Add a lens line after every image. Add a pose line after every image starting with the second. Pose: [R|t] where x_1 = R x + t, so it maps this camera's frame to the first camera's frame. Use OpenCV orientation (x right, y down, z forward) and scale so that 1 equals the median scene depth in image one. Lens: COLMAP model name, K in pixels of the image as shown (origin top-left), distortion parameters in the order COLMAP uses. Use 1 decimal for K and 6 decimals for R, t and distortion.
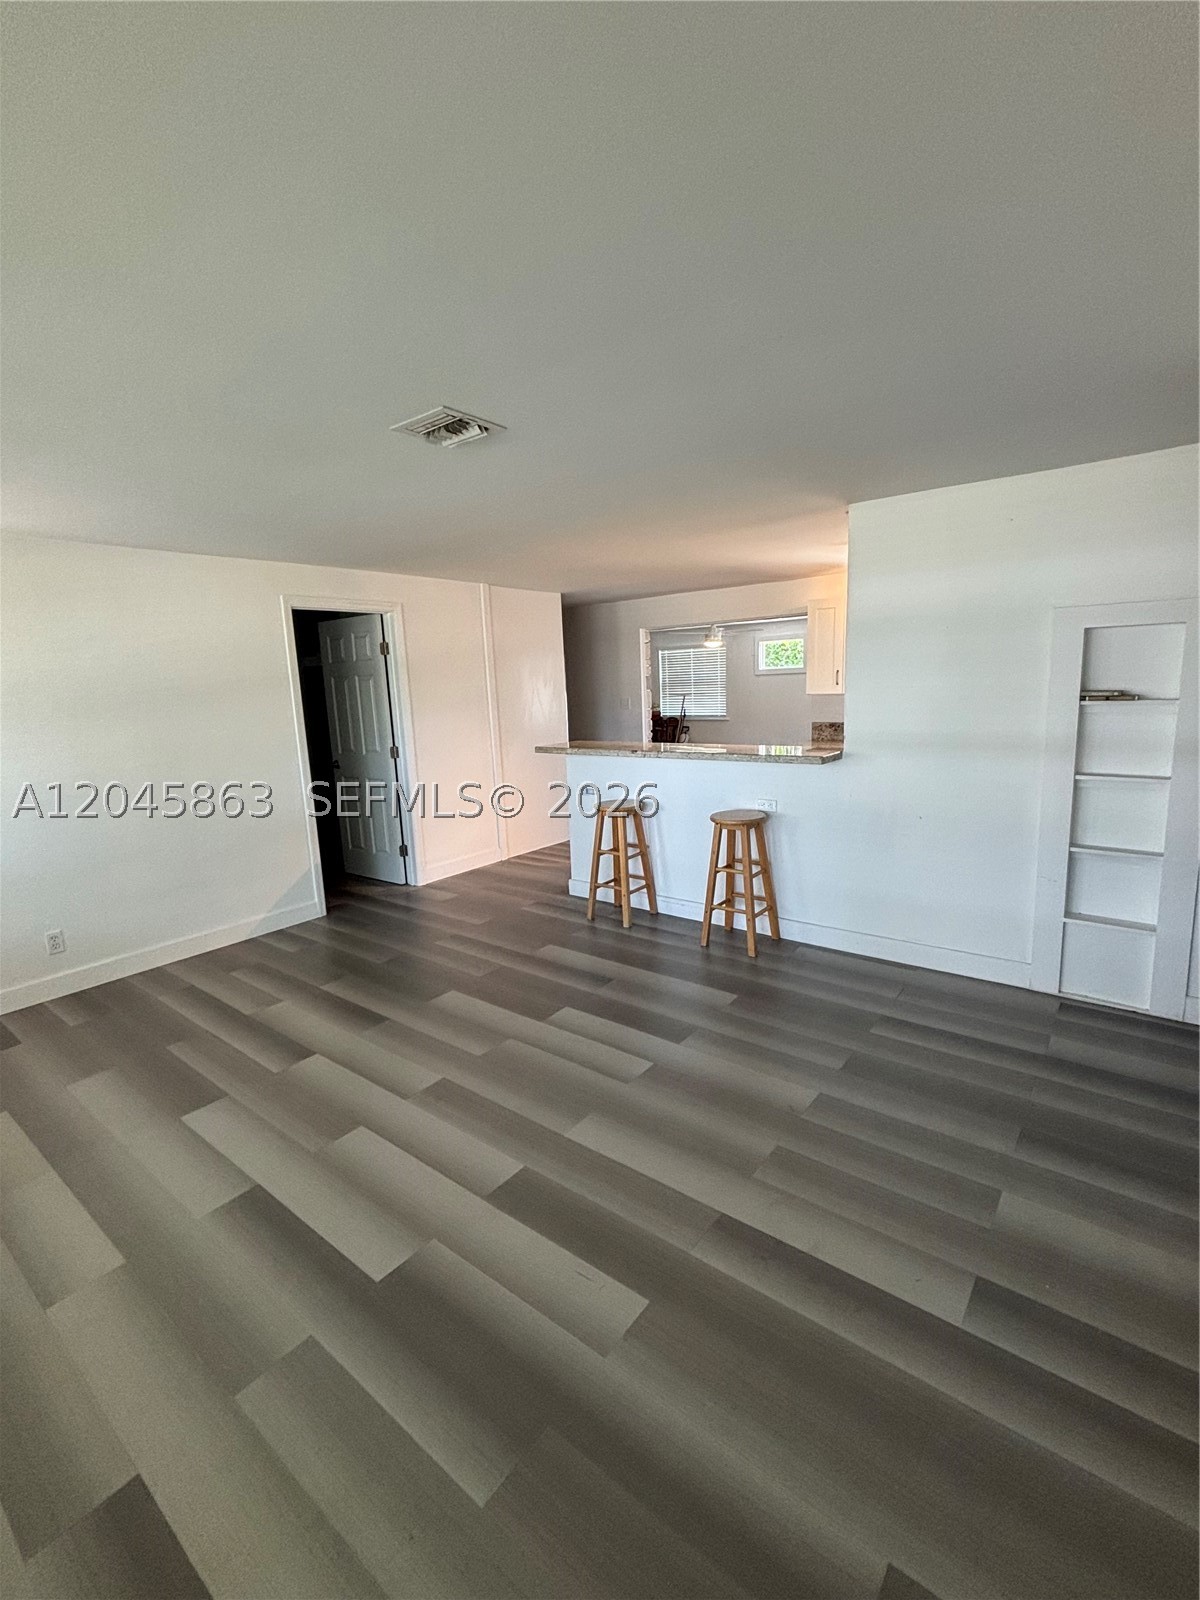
lens RADIAL K [[711.2, 0, 600.0], [0, 711.2, 800.0], [0, 0, 1]] dist [-0.001533, -0.000194]
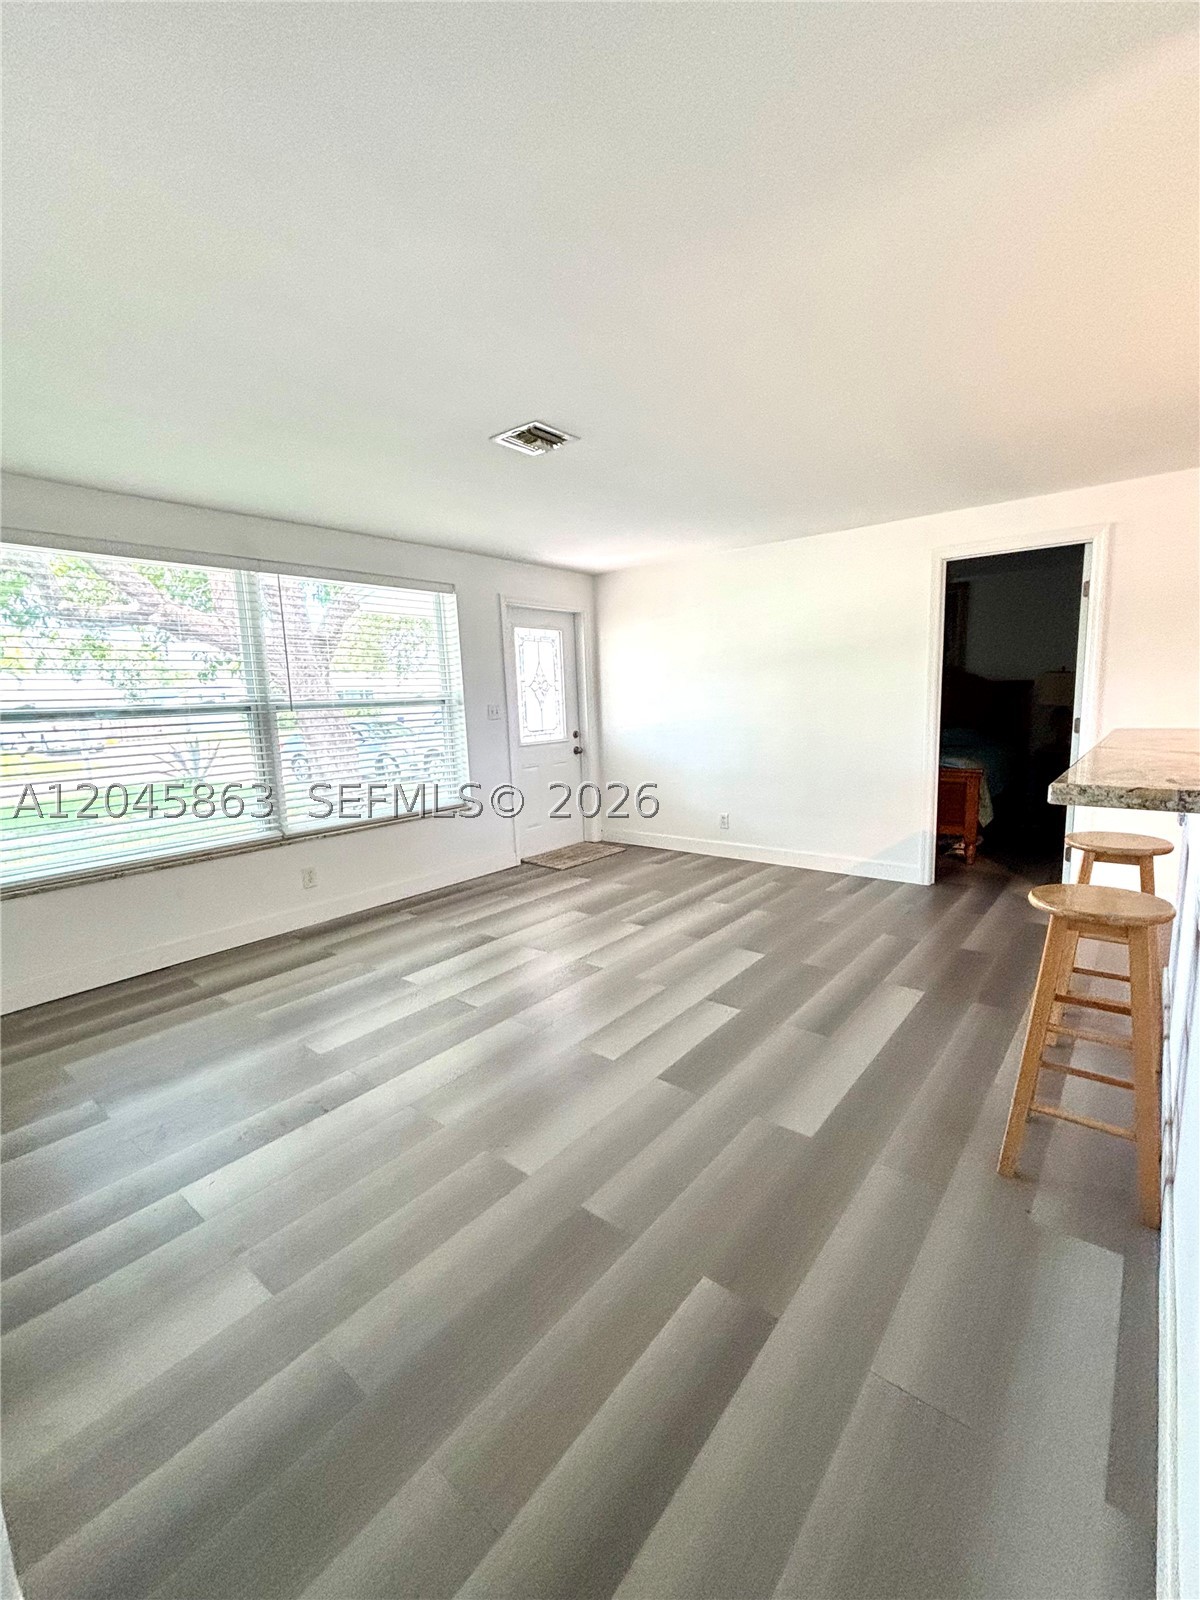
lens RADIAL K [[681.4, 0, 600.0], [0, 681.4, 800.0], [0, 0, 1]] dist [-0.020722, -0.000211]
pose [[-0.019175, 0.186532, -0.982262, 0.734227], [-0.132456, 0.973309, 0.187418, -0.090530], [0.991003, 0.133700, 0.006044, 0.802661]]
